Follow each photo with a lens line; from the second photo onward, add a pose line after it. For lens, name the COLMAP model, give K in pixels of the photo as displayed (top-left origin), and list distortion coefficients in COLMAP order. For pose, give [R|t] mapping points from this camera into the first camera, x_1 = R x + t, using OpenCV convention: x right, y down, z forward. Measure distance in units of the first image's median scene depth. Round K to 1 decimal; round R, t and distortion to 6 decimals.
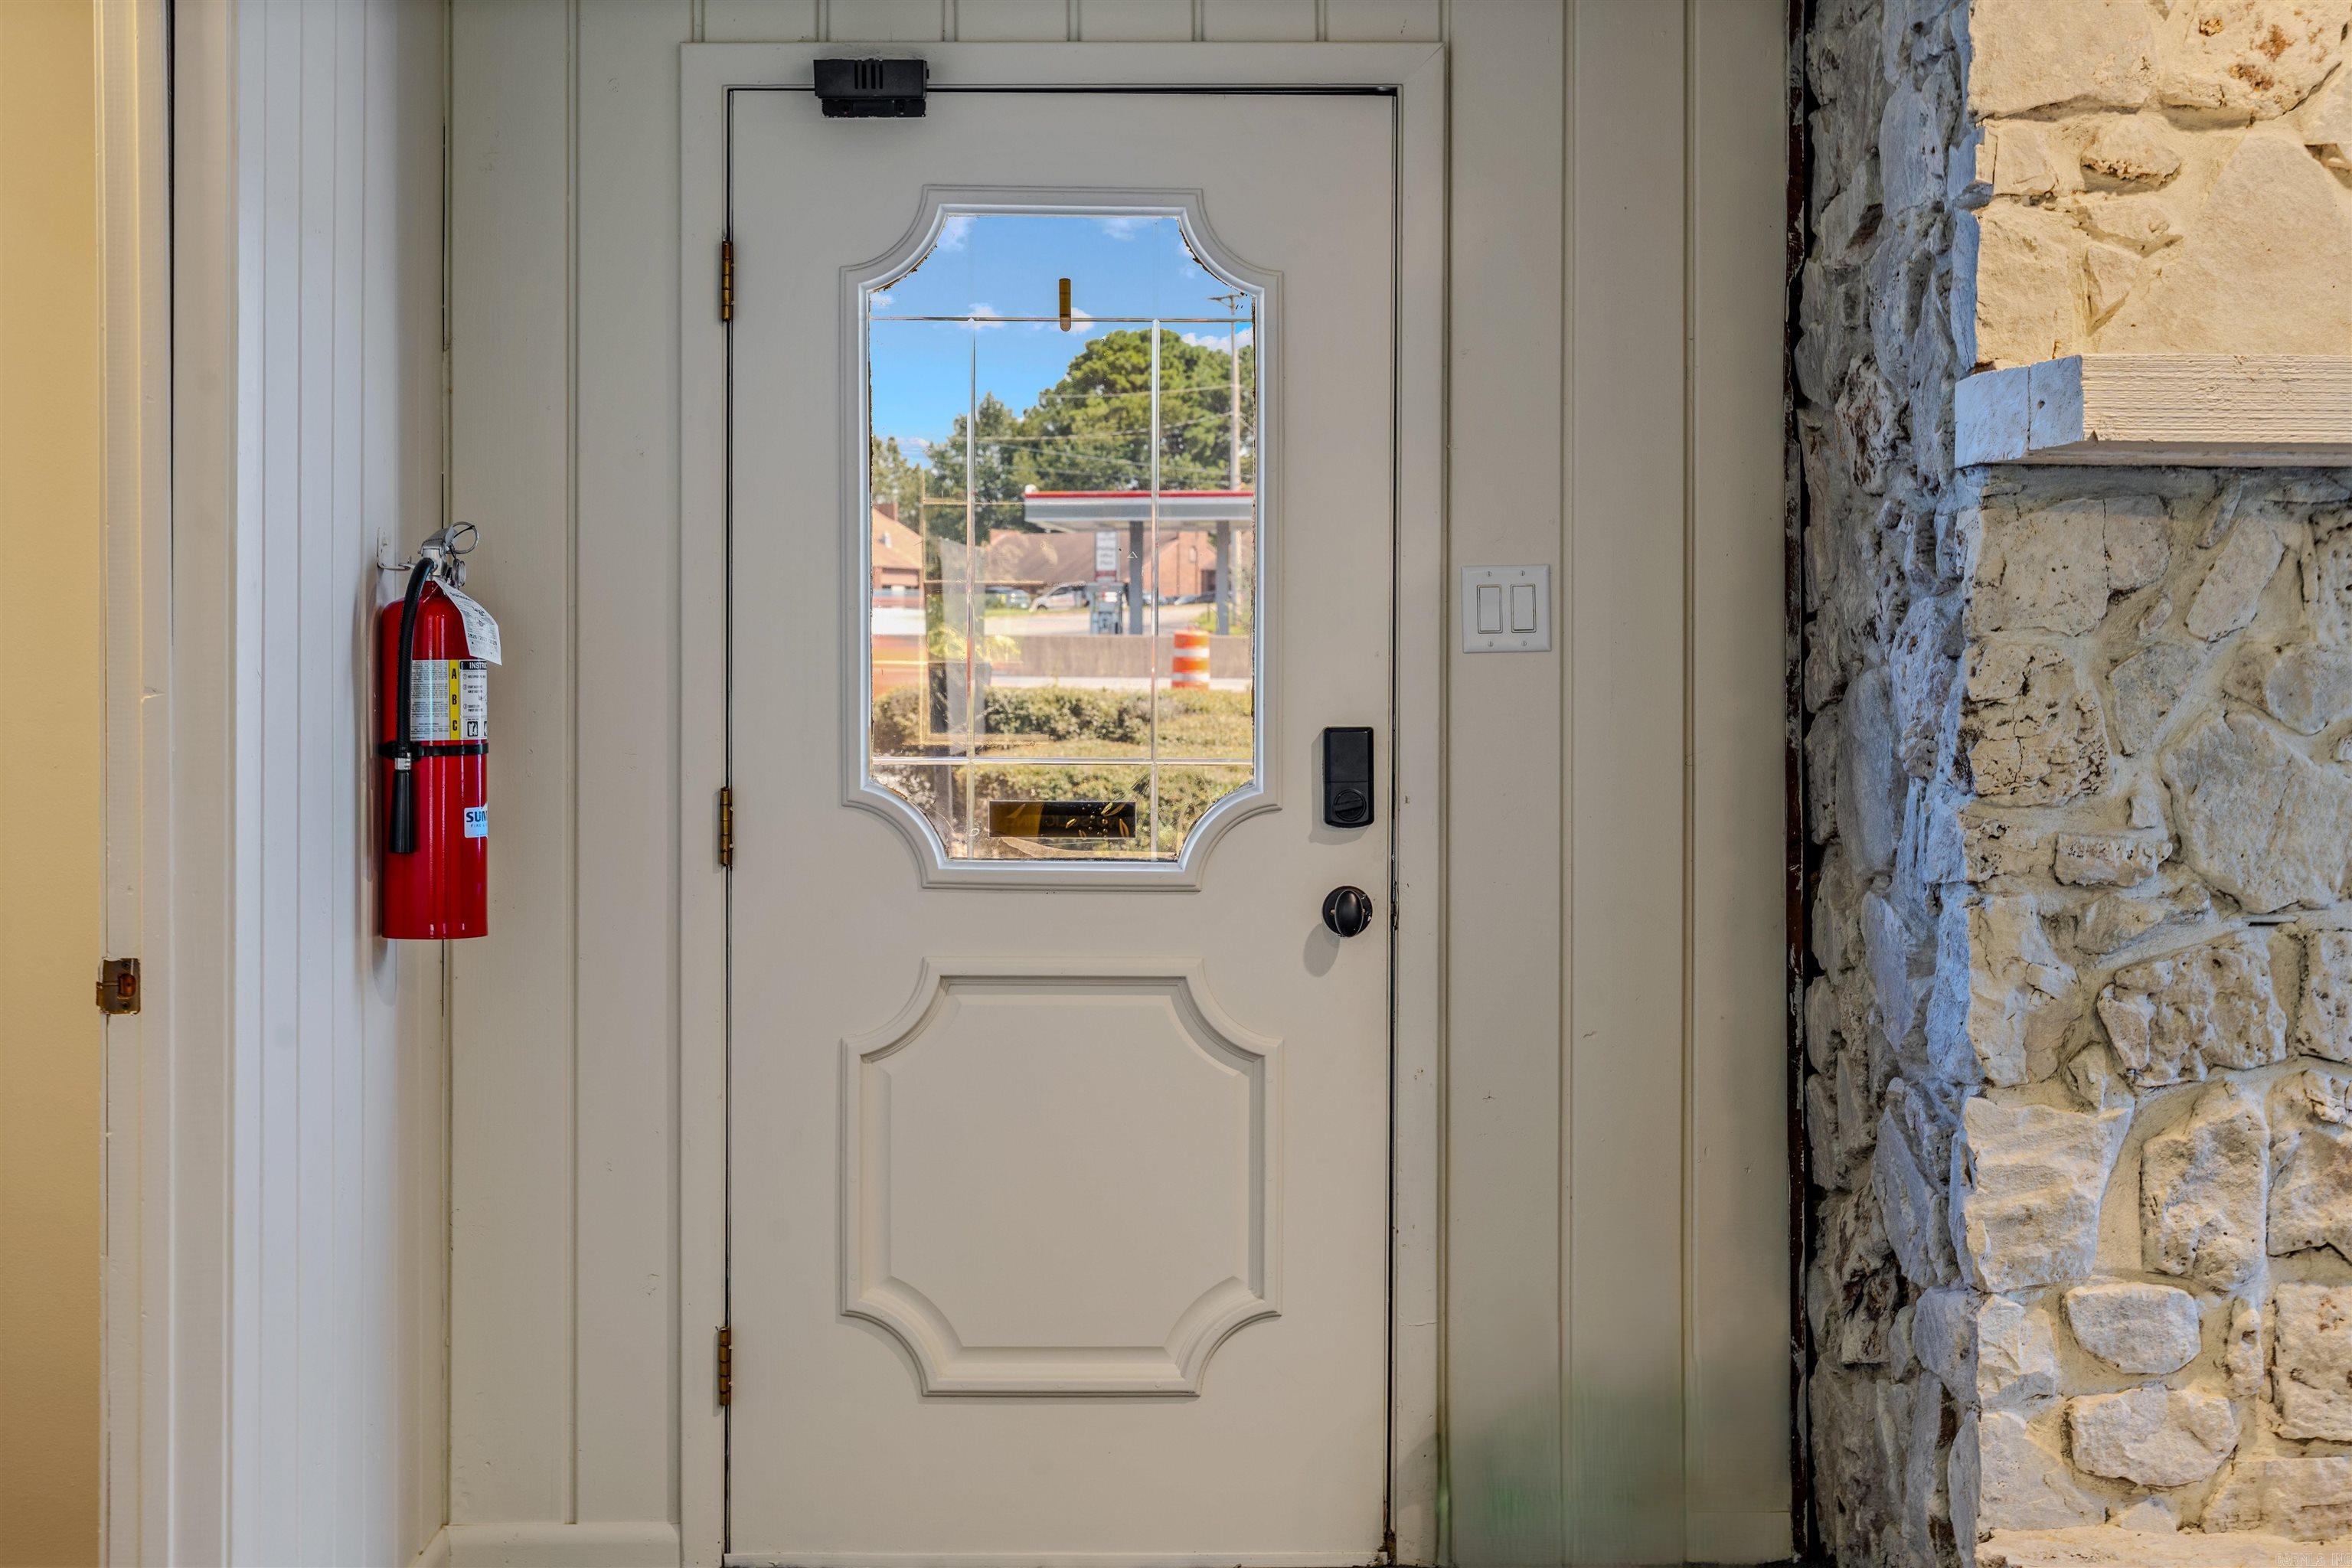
lens RADIAL K [[3333.9, 0, 1163.5], [0, 3333.9, 722.7], [0, 0, 1]] dist [-0.006914, 0.000000]
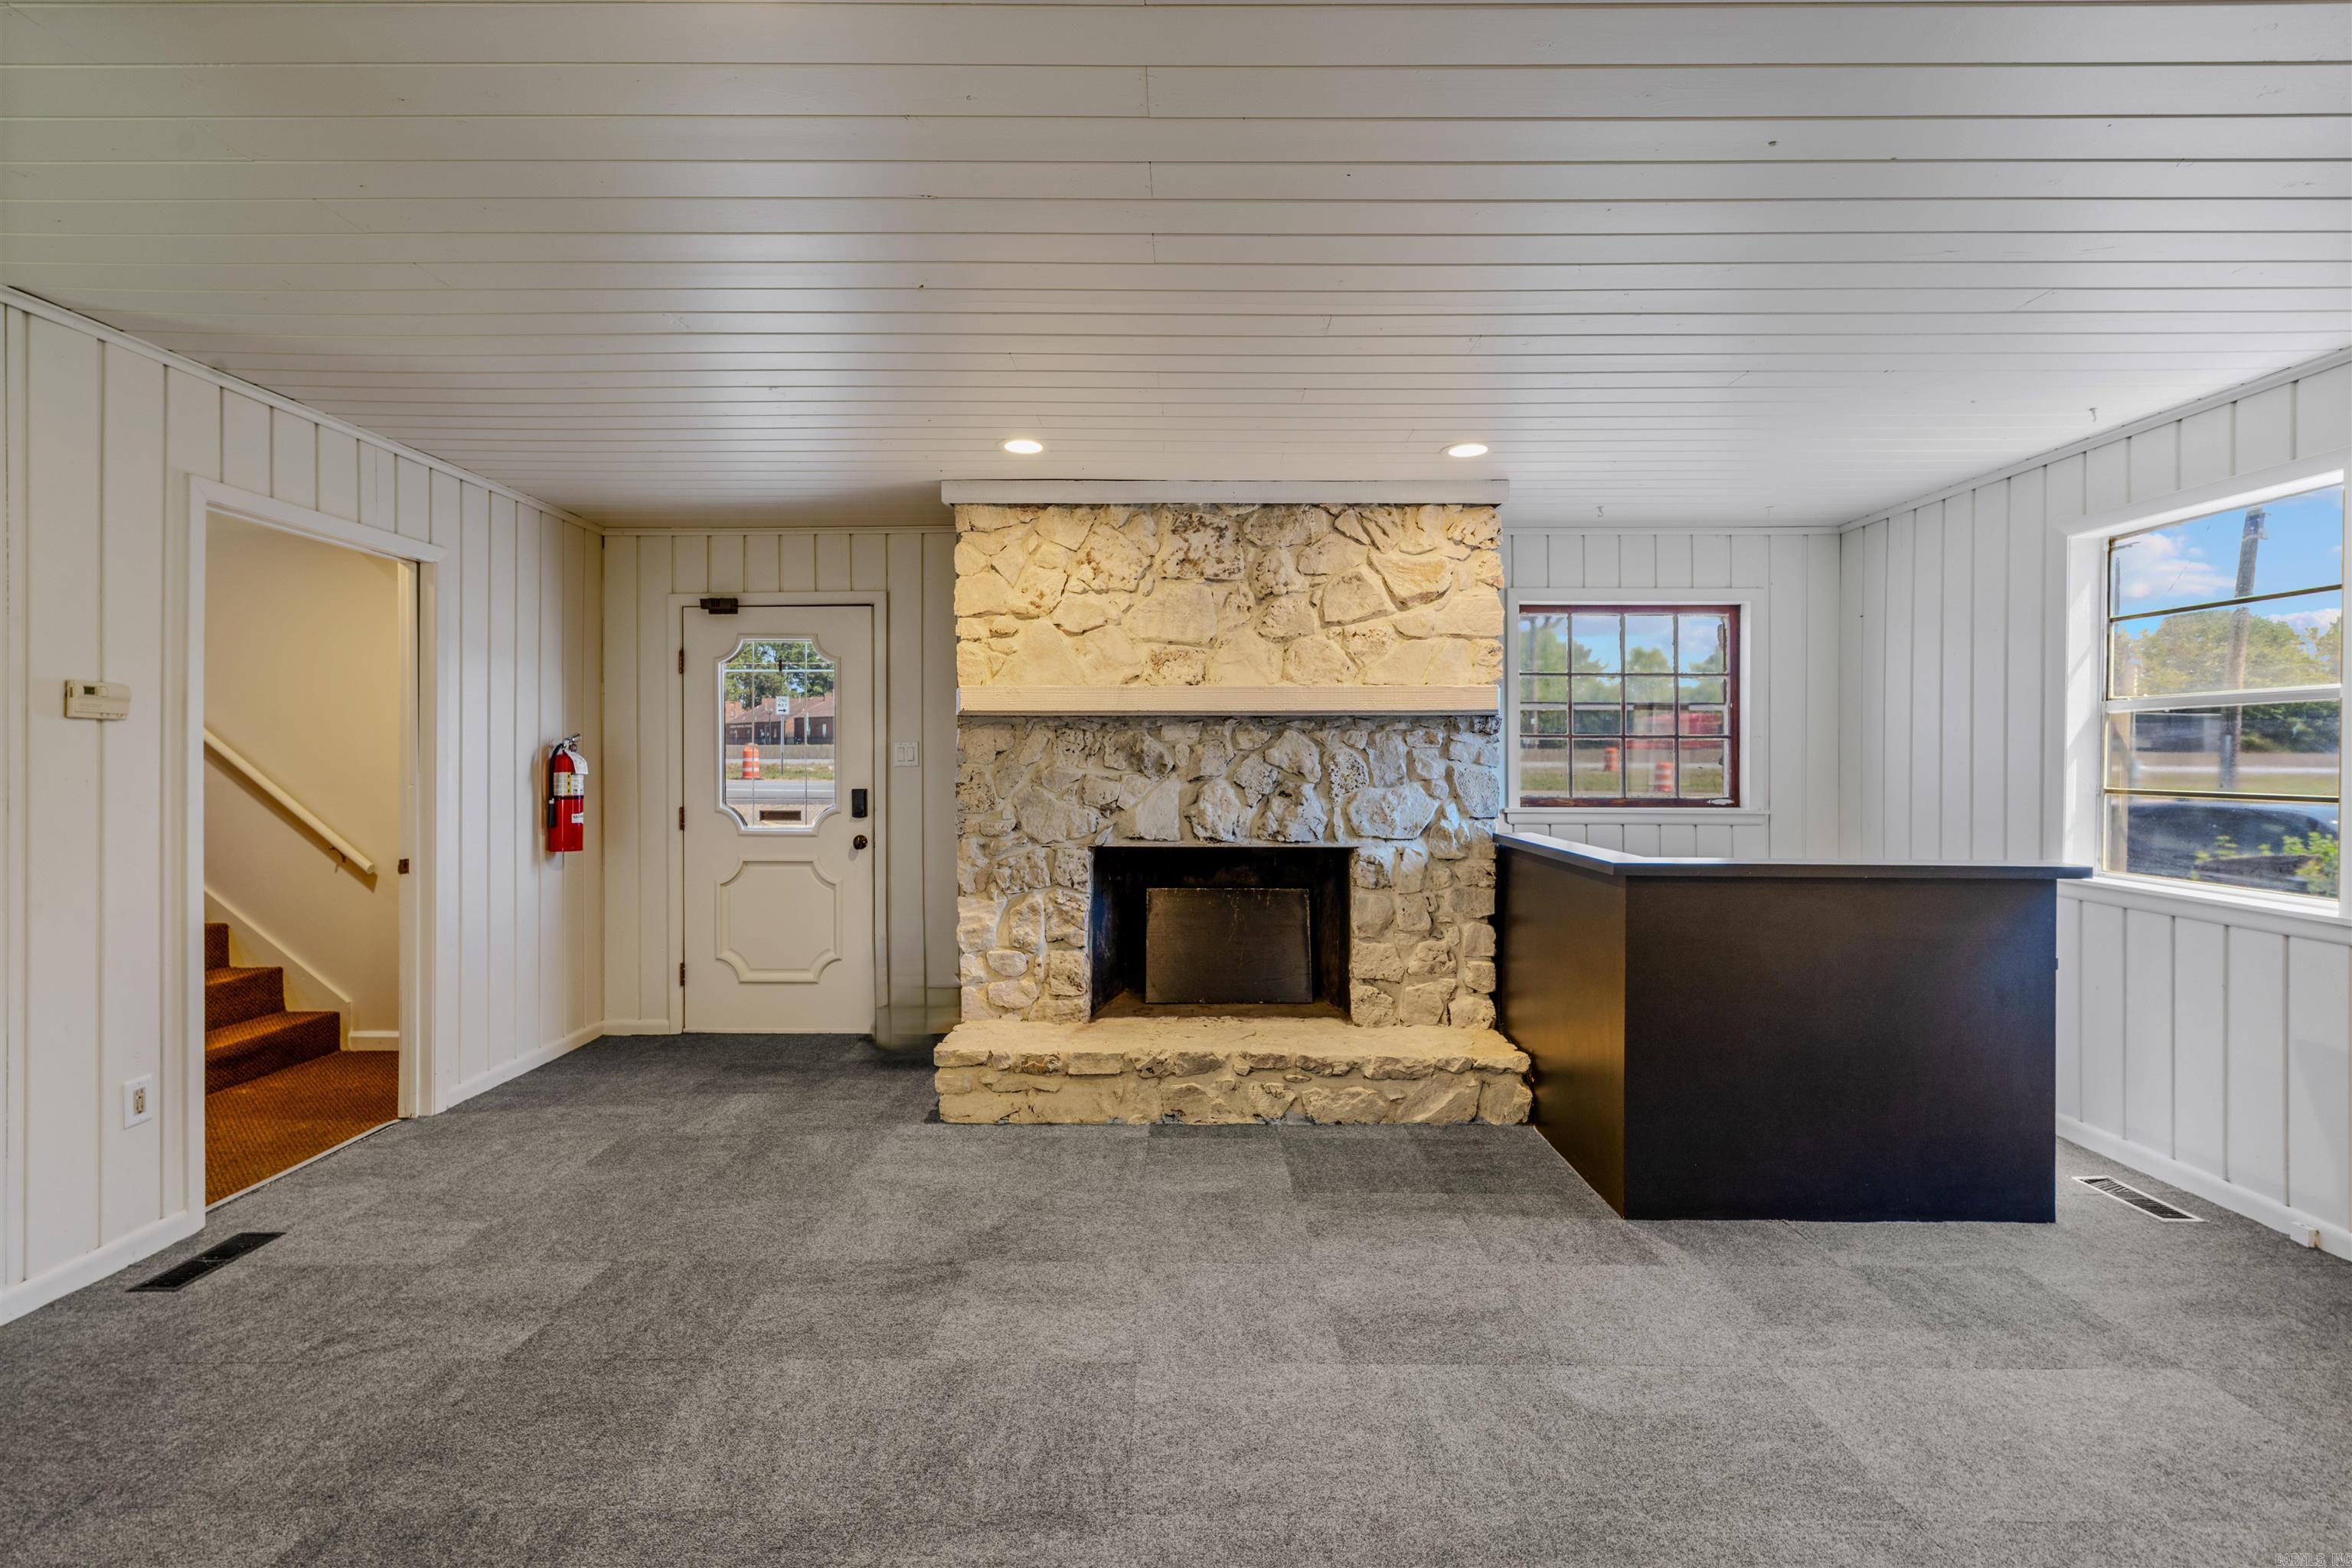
lens RADIAL K [[1074.6, 0, 1174.5], [0, 1074.6, 758.2], [0, 0, 1]] dist [-0.004379, 0.001928]
pose [[0.999235, -0.005875, -0.038674, 0.509587], [0.005321, 0.999882, -0.014430, -0.015351], [0.038754, 0.014214, 0.999148, -0.119682]]
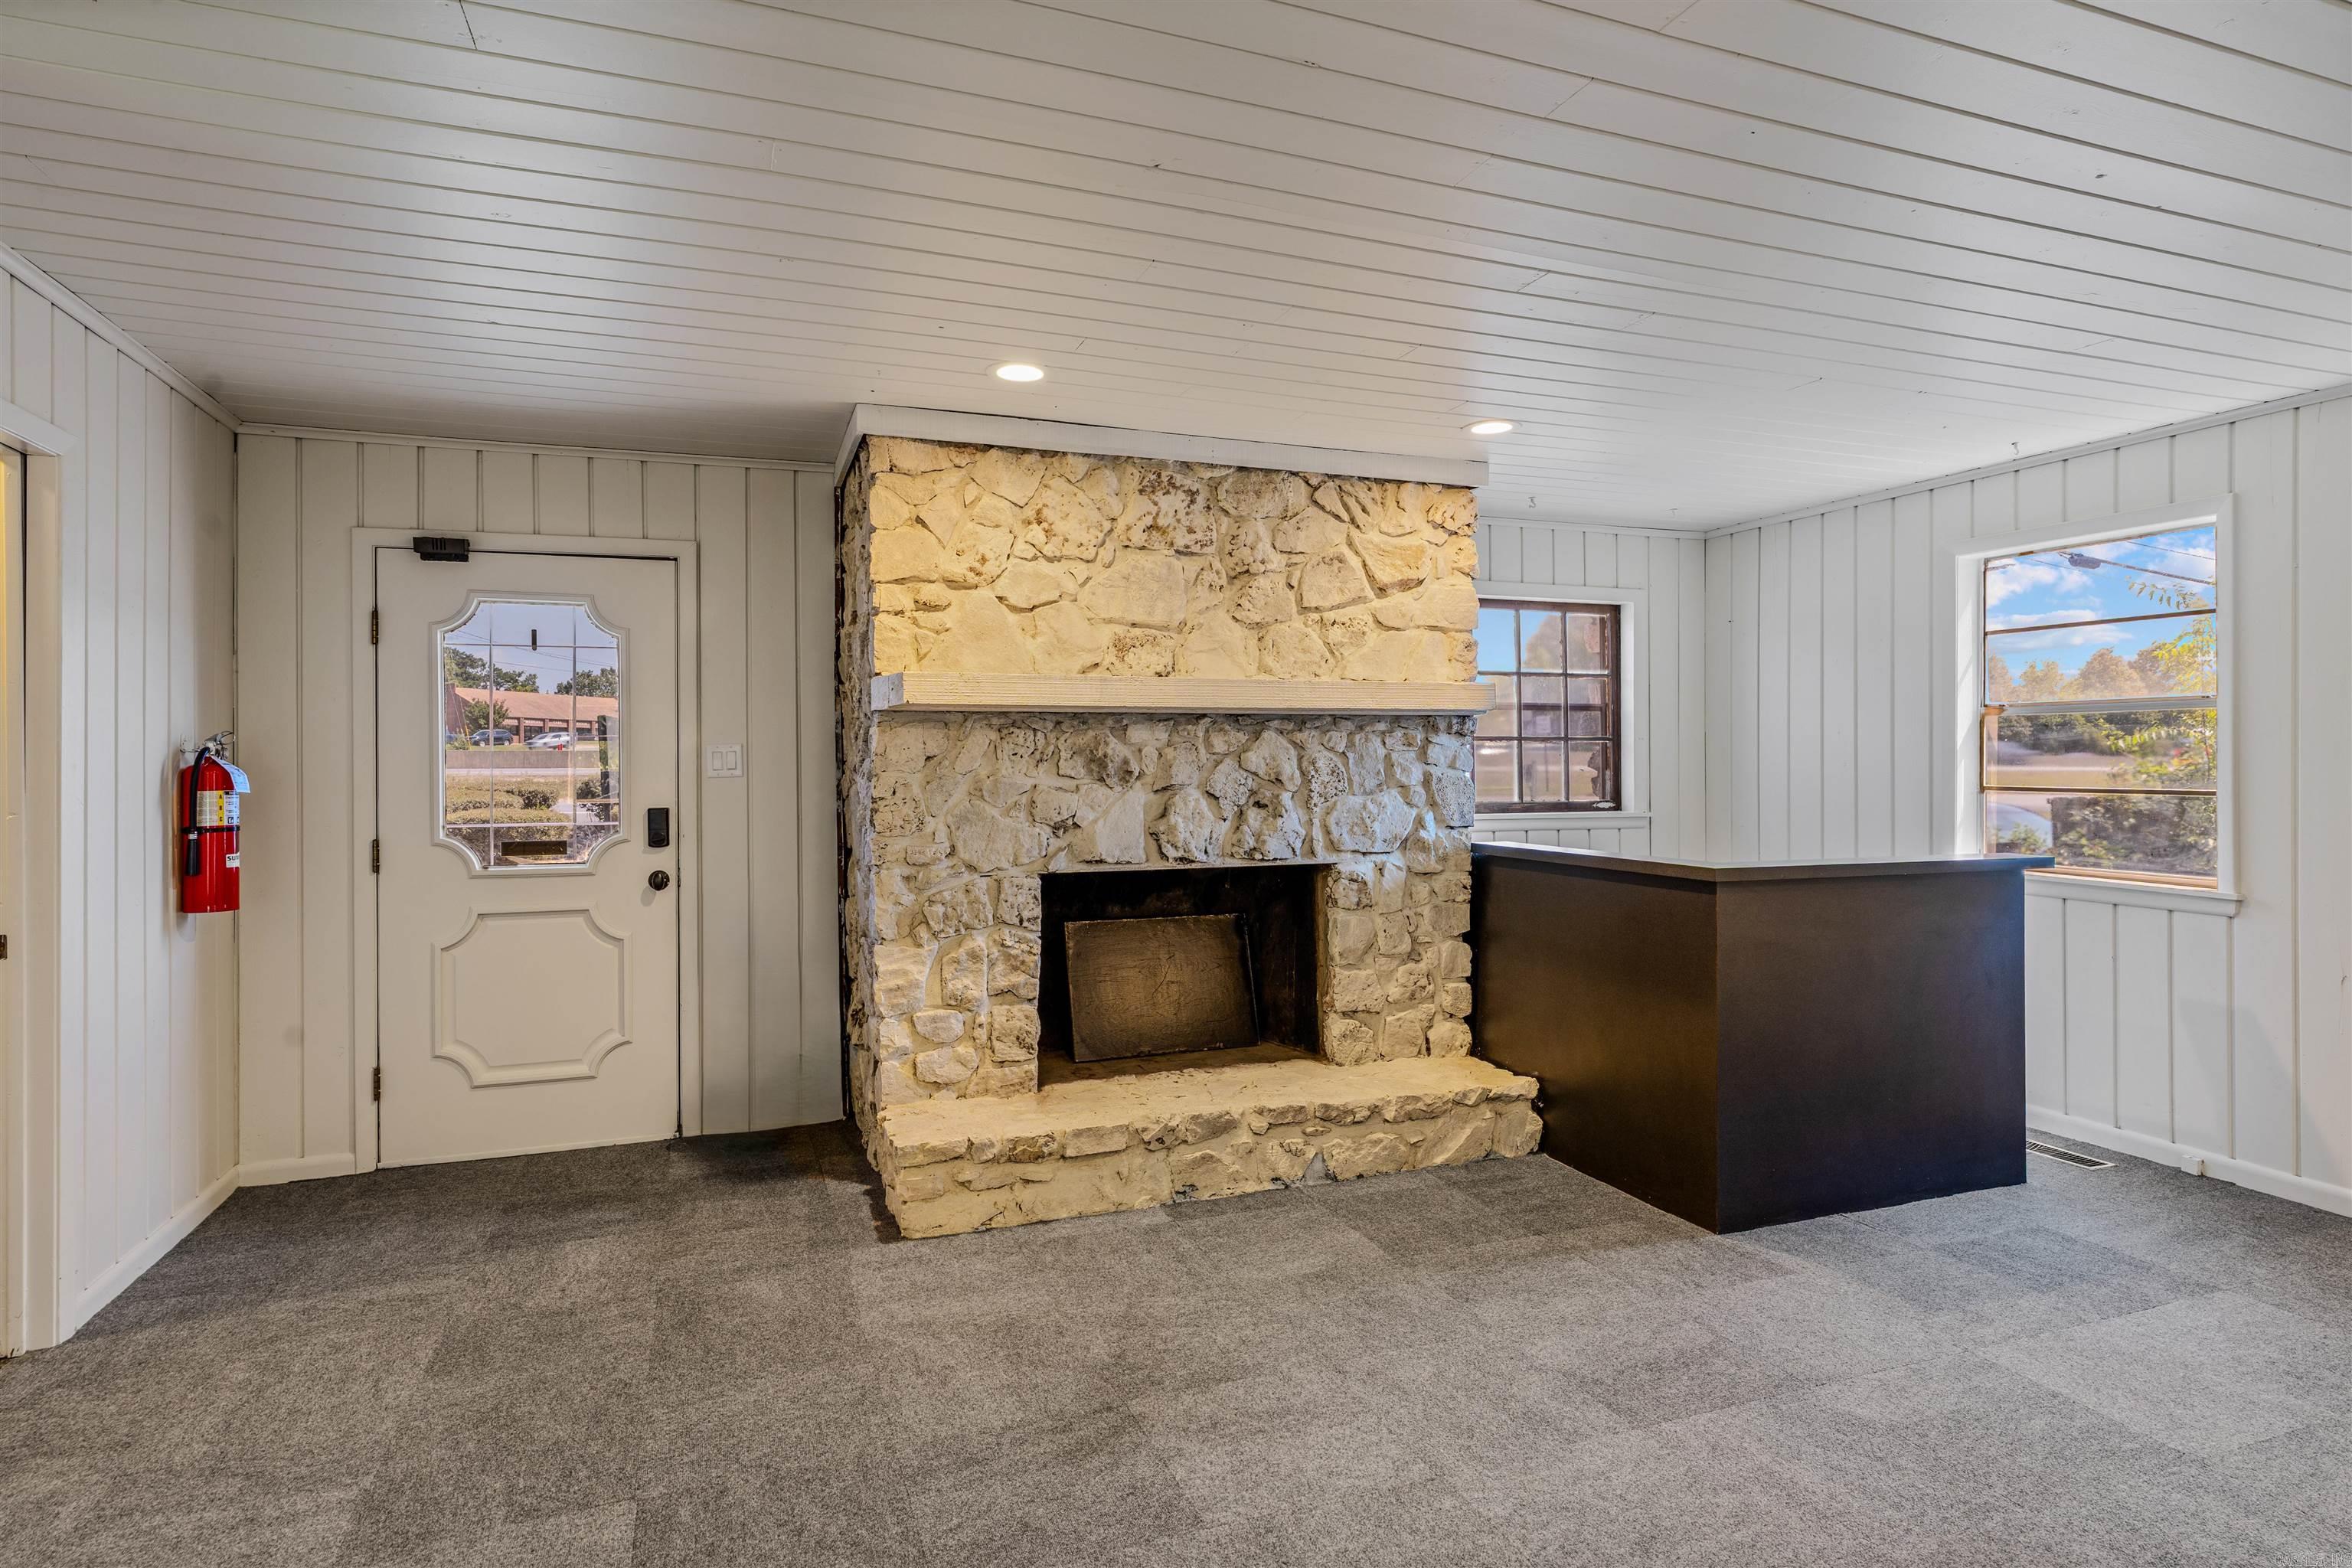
lens RADIAL K [[1261.1, 0, 1178.2], [0, 1261.1, 755.6], [0, 0, 1]] dist [-0.002690, 0.002301]
pose [[0.945697, -0.009358, 0.324914, 0.142223], [0.015419, 0.999752, -0.016083, -0.020490], [-0.324683, 0.020219, 0.945607, -0.046239]]
